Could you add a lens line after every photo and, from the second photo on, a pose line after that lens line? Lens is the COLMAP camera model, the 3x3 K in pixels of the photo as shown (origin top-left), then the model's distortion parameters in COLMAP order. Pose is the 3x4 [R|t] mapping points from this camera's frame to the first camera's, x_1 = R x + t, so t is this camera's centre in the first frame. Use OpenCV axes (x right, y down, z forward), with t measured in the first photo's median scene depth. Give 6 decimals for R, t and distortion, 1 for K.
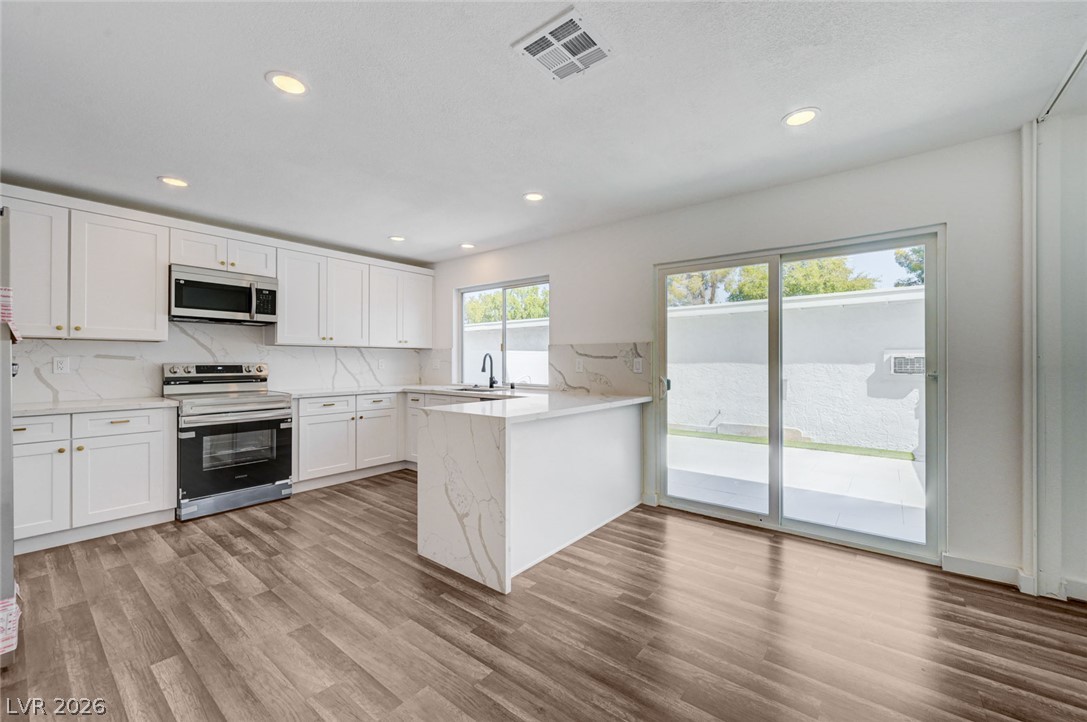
lens RADIAL K [[430.5, 0, 546.3], [0, 430.5, 359.7], [0, 0, 1]] dist [-0.001421, -0.000133]
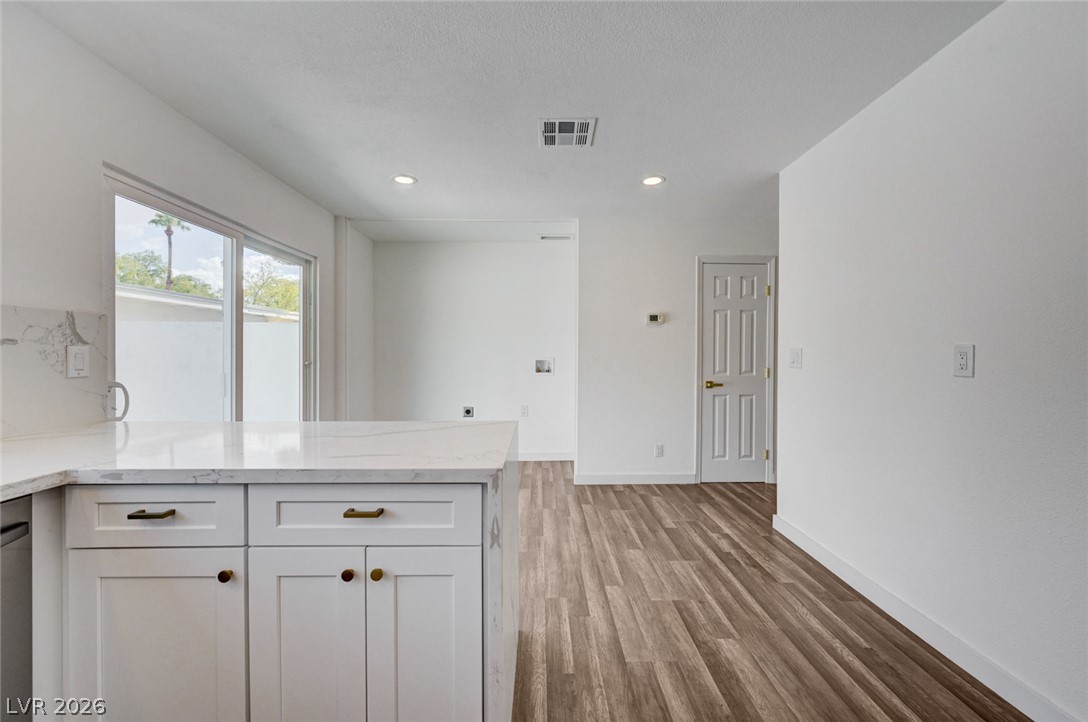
lens RADIAL K [[430.2, 0, 548.2], [0, 430.2, 360.2], [0, 0, 1]] dist [-0.001961, 0.000007]
pose [[-0.636450, -0.013921, 0.771192, -0.483086], [-0.005702, 0.999895, 0.013344, 0.003488], [-0.771297, 0.004095, -0.636463, 0.929587]]
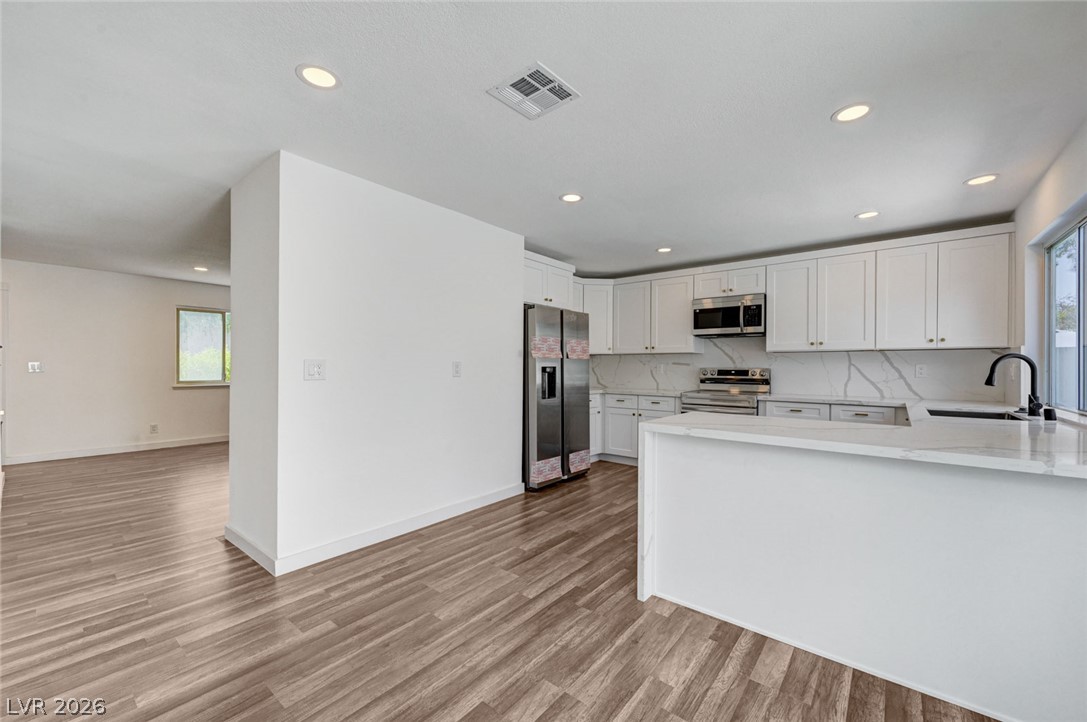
lens RADIAL K [[429.4, 0, 547.5], [0, 429.4, 363.2], [0, 0, 1]] dist [-0.000769, 0.000362]
pose [[-0.012155, -0.006840, -0.999903, 0.568735], [0.001592, 0.999975, -0.006860, 0.001181], [0.999925, -0.001675, -0.012144, 0.501633]]
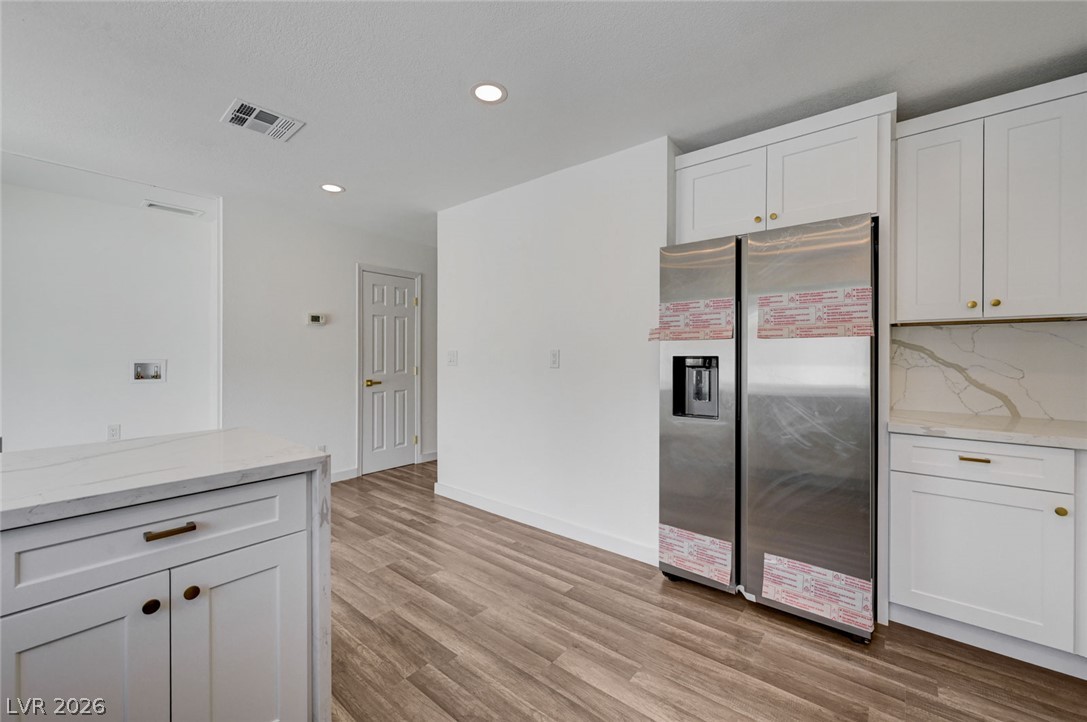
lens RADIAL K [[433.1, 0, 548.0], [0, 433.1, 358.9], [0, 0, 1]] dist [-0.003362, -0.000272]
pose [[-0.999903, -0.002402, 0.013698, -0.410315], [-0.002344, 0.999988, 0.004213, 0.004597], [-0.013708, 0.004180, -0.999897, 1.111618]]
